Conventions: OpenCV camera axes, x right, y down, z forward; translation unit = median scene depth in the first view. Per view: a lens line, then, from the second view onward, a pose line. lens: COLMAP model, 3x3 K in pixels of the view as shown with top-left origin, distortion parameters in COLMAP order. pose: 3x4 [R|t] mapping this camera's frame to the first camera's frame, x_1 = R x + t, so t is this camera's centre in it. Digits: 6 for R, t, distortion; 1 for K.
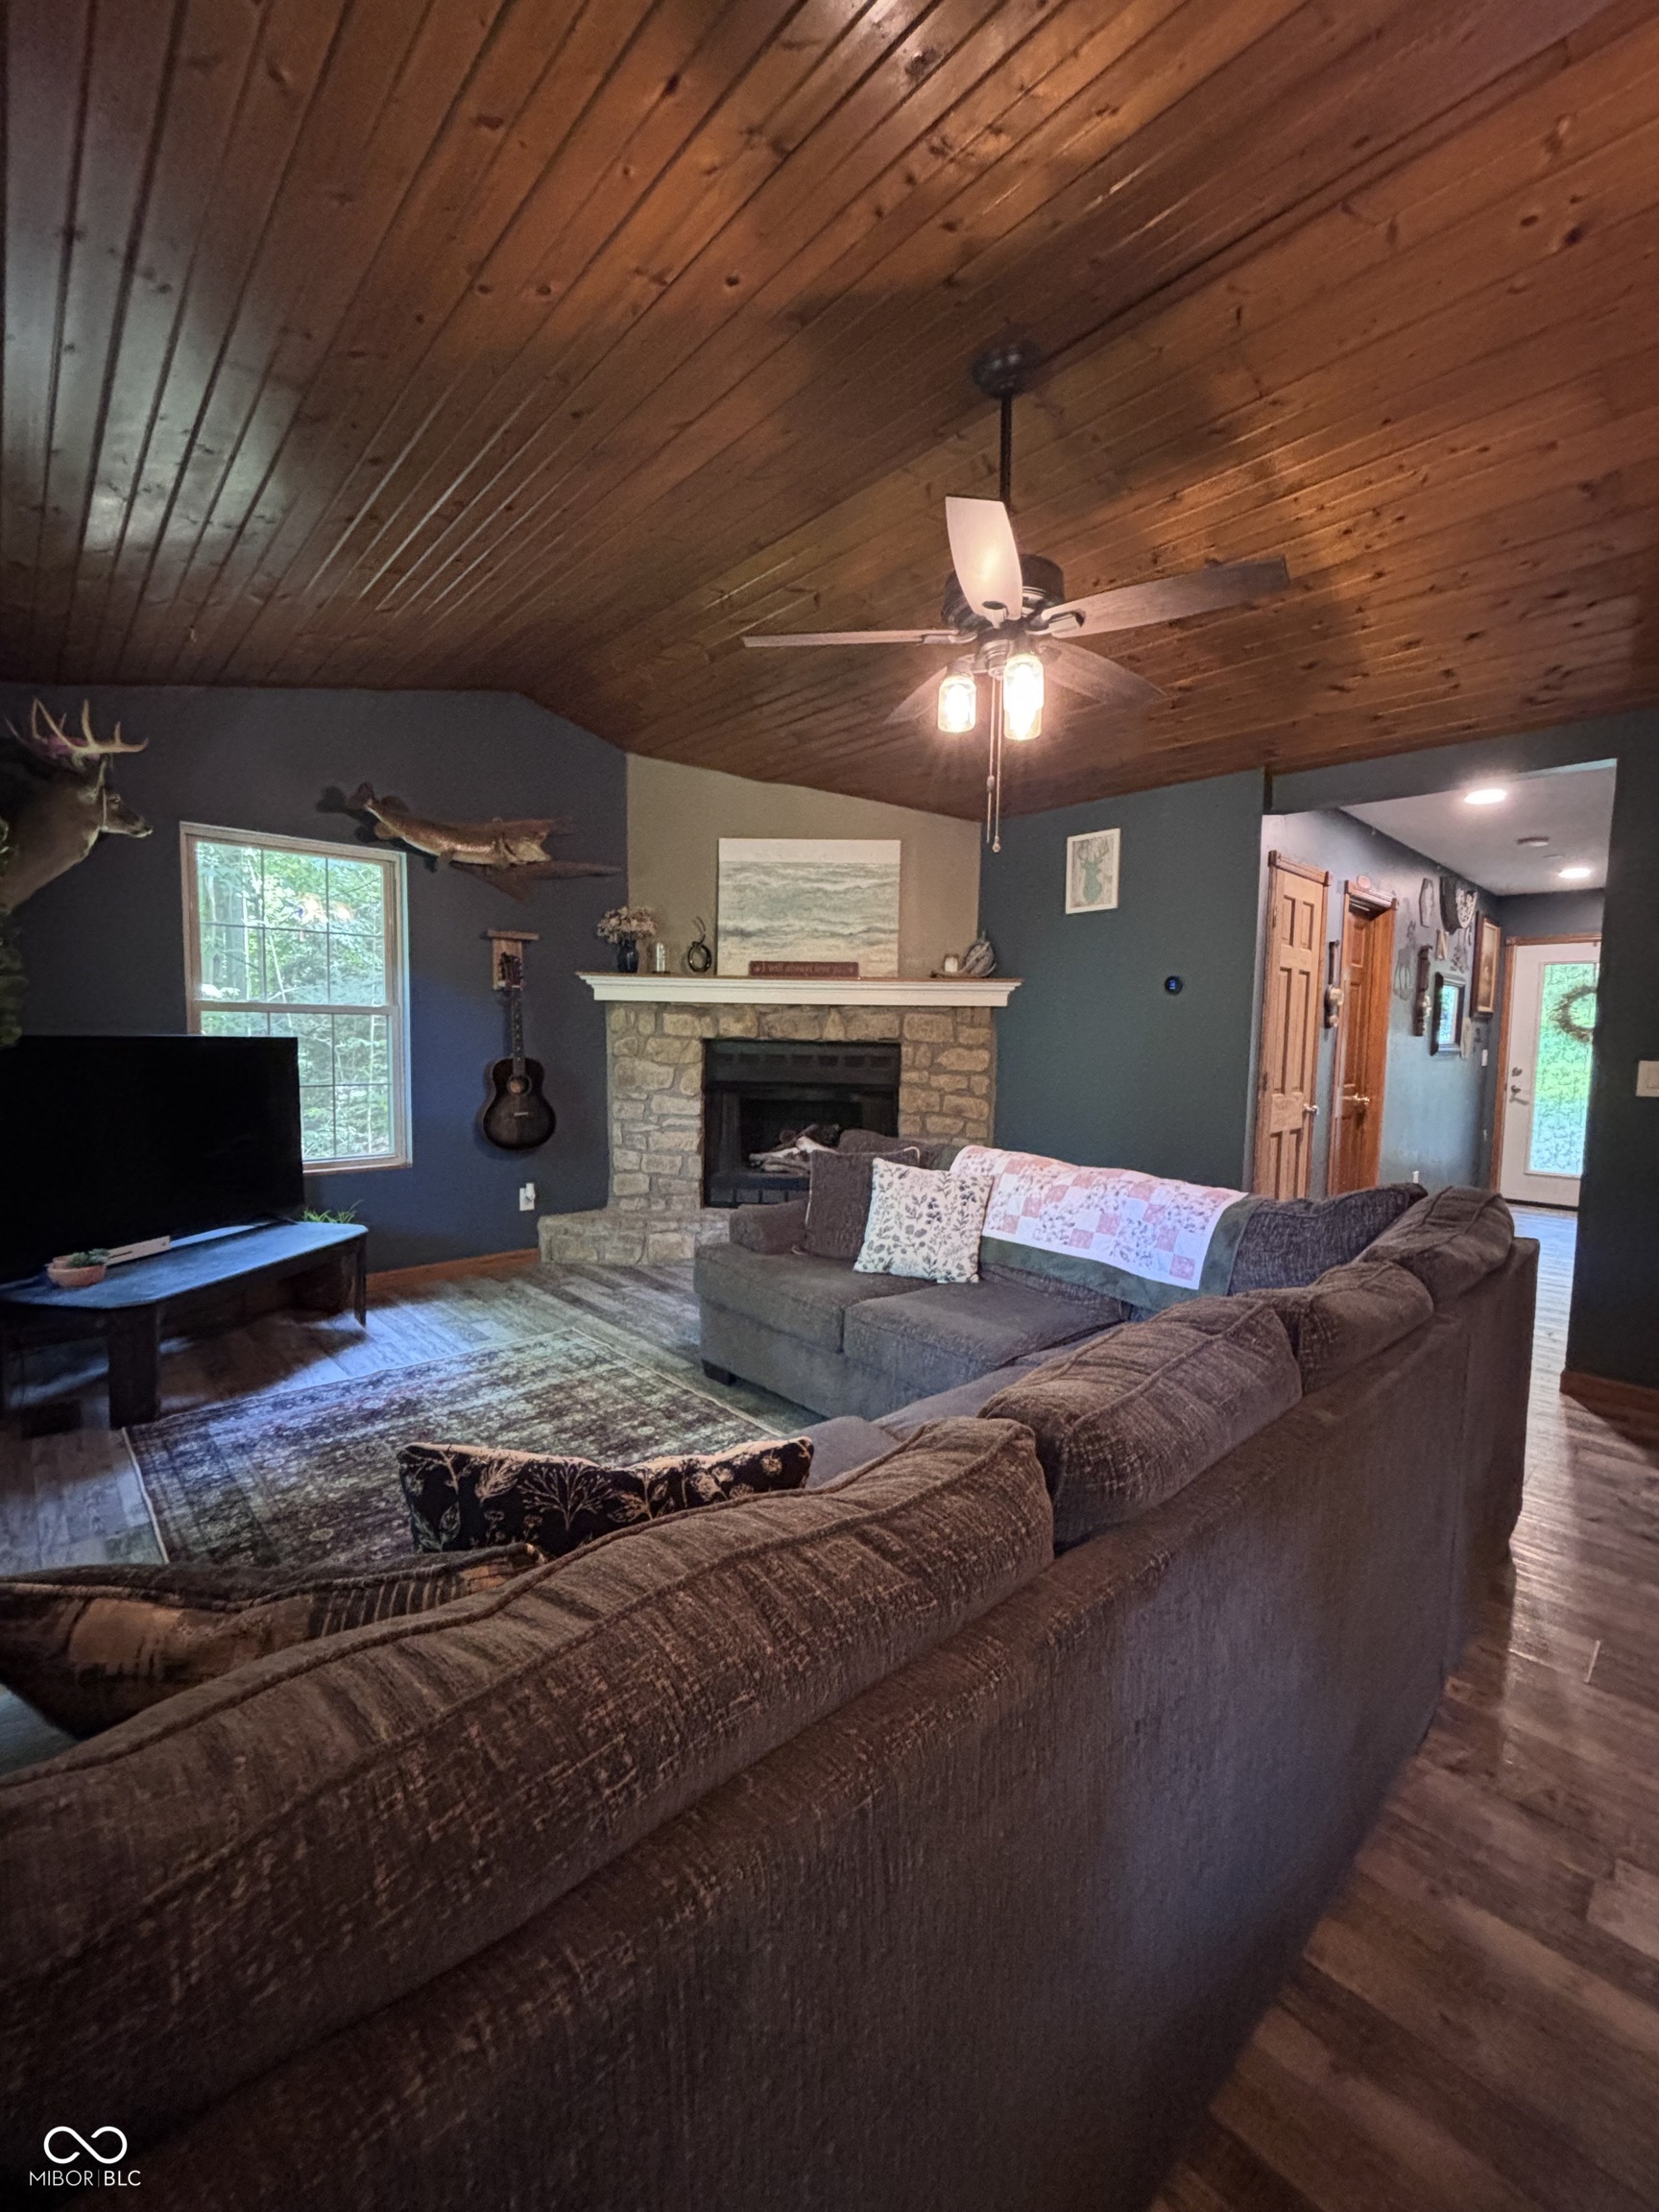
lens RADIAL K [[895.6, 0, 821.7], [0, 895.6, 1116.3], [0, 0, 1]] dist [-0.000327, 0.002500]
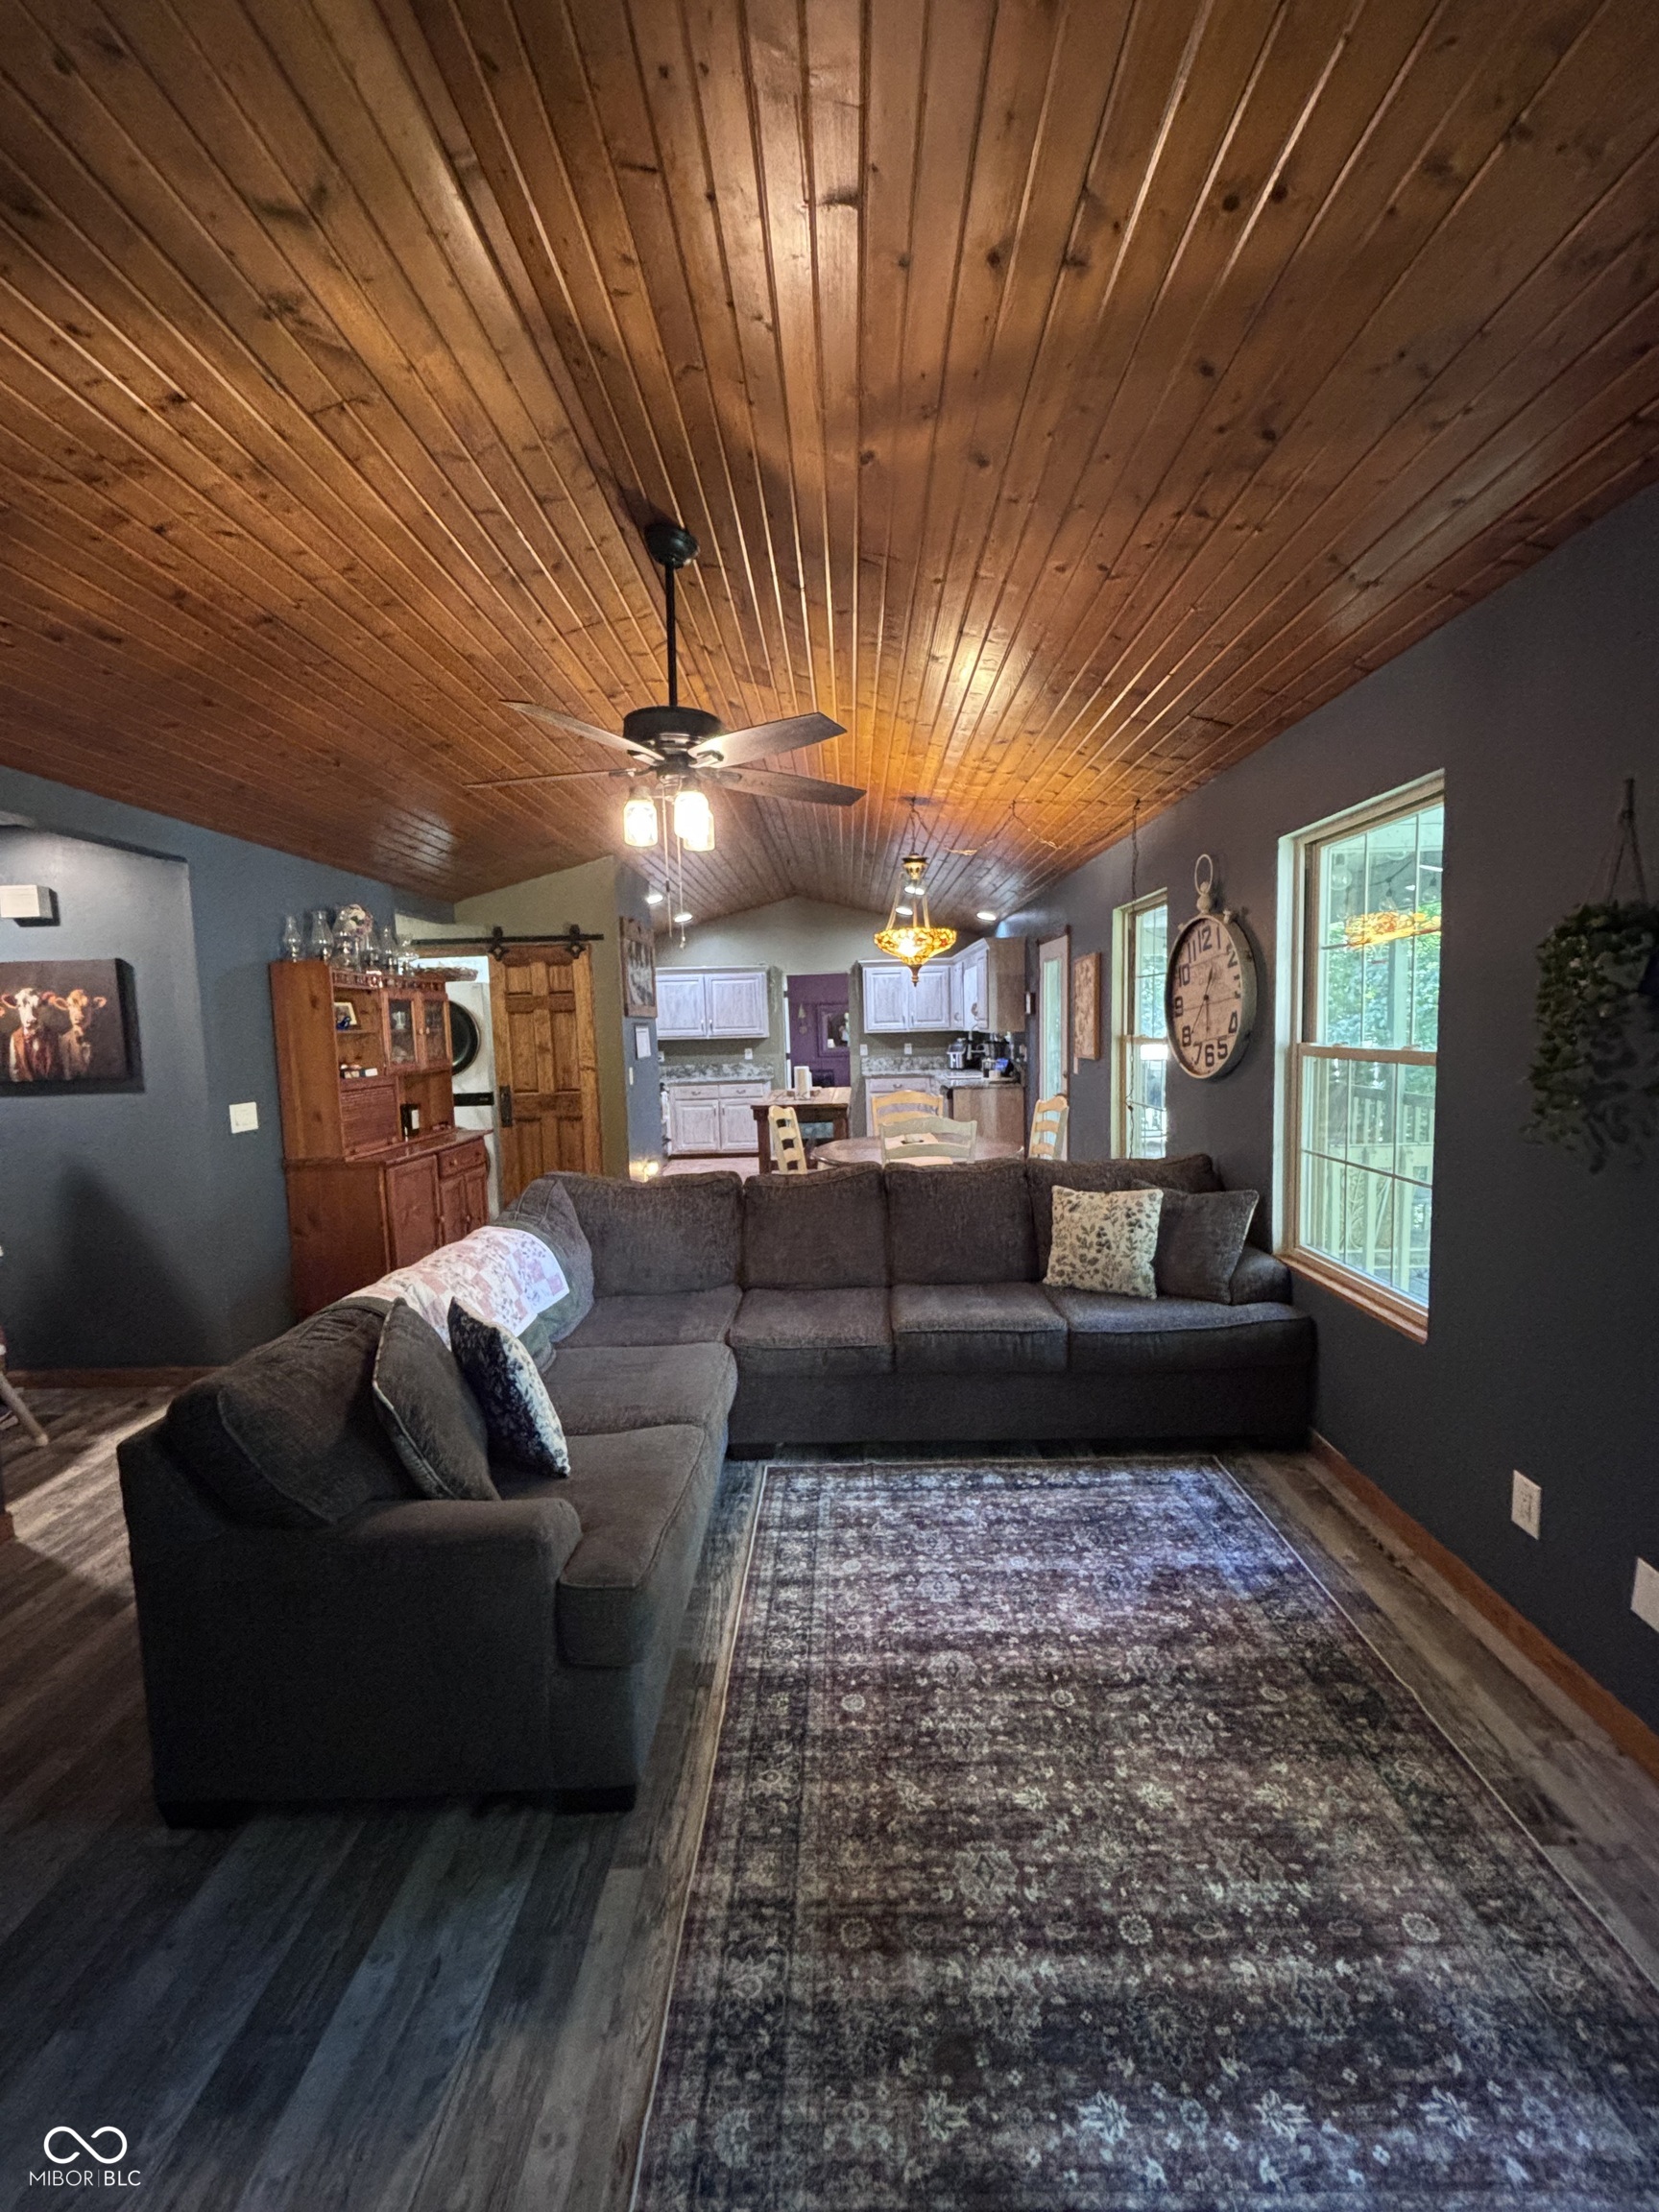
lens RADIAL K [[895.6, 0, 829.7], [0, 895.6, 1105.3], [0, 0, 1]] dist [-0.000327, 0.002500]
pose [[-0.720152, -0.059932, 0.691223, -0.624120], [0.079042, 0.982689, 0.167554, -0.223045], [-0.689299, 0.175299, -0.702948, 1.388750]]
